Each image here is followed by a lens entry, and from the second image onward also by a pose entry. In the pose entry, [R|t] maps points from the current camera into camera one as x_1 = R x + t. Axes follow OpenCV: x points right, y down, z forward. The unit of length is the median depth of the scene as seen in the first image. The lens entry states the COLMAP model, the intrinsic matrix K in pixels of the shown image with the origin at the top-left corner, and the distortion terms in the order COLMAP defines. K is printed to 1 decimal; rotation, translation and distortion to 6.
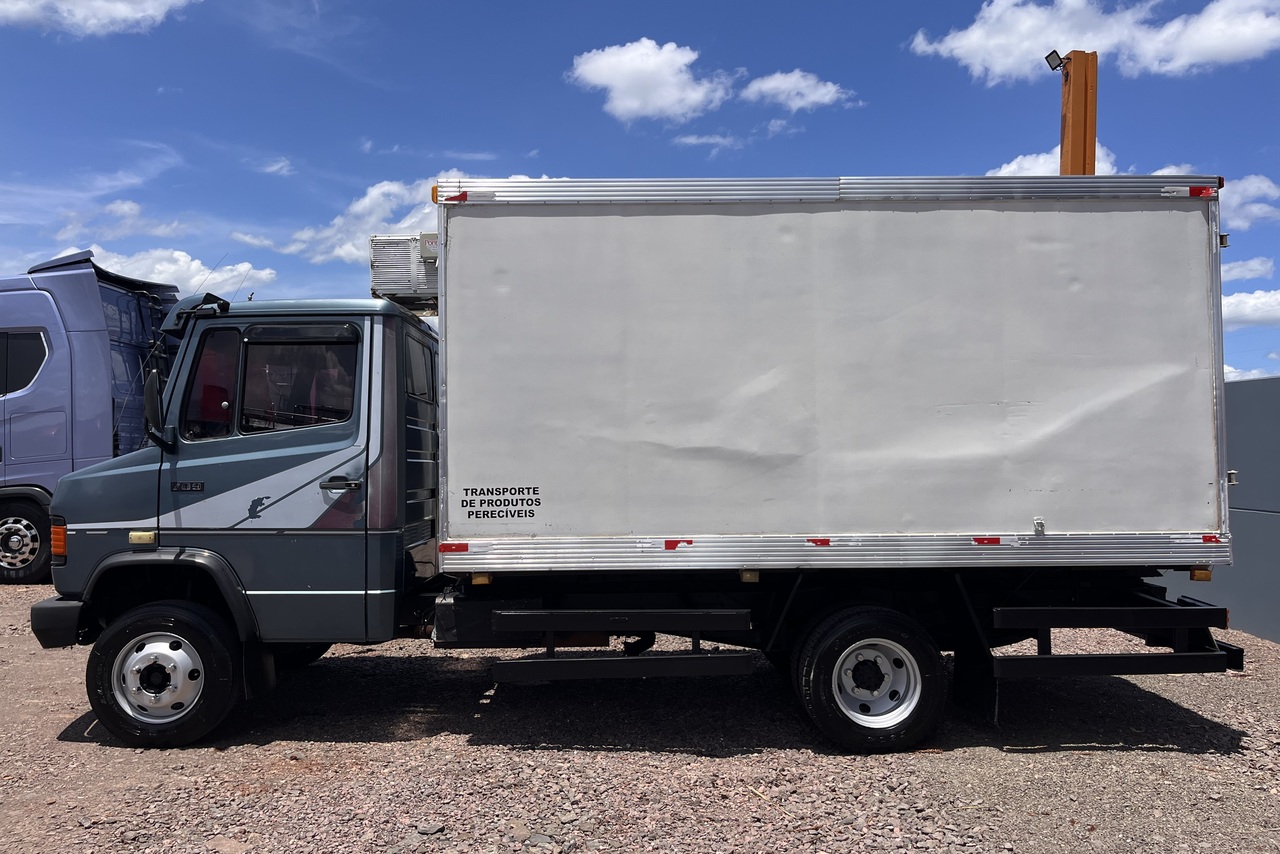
lens RADIAL K [[971.2, 0, 620.6], [0, 971.2, 416.7], [0, 0, 1]] dist [0.070716, -0.088780]
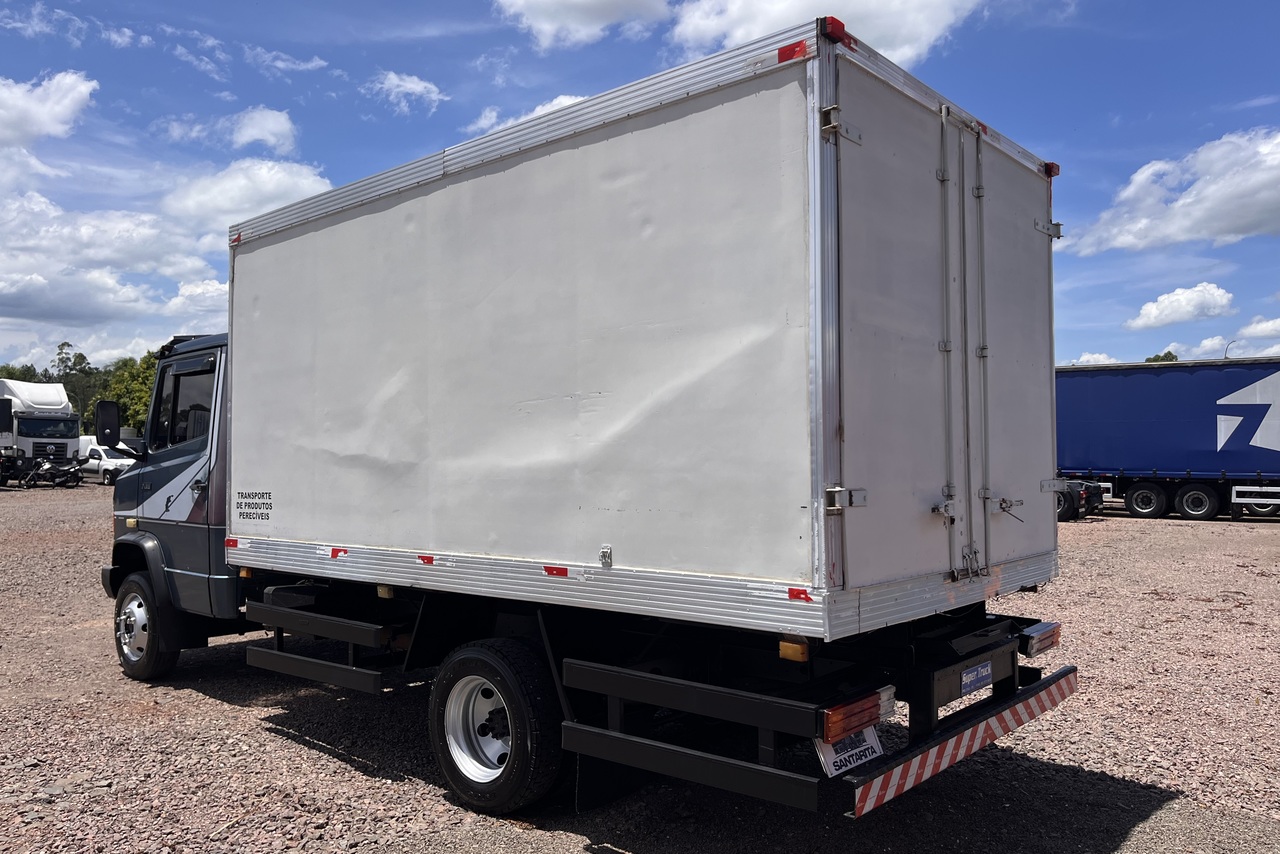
lens RADIAL K [[971.2, 0, 620.6], [0, 971.2, 416.7], [0, 0, 1]] dist [0.070716, -0.088780]
pose [[0.731594, -0.031723, -0.681002, 0.946407], [0.032062, 0.999412, -0.012112, 0.013440], [0.680986, -0.012974, 0.732182, 0.462300]]
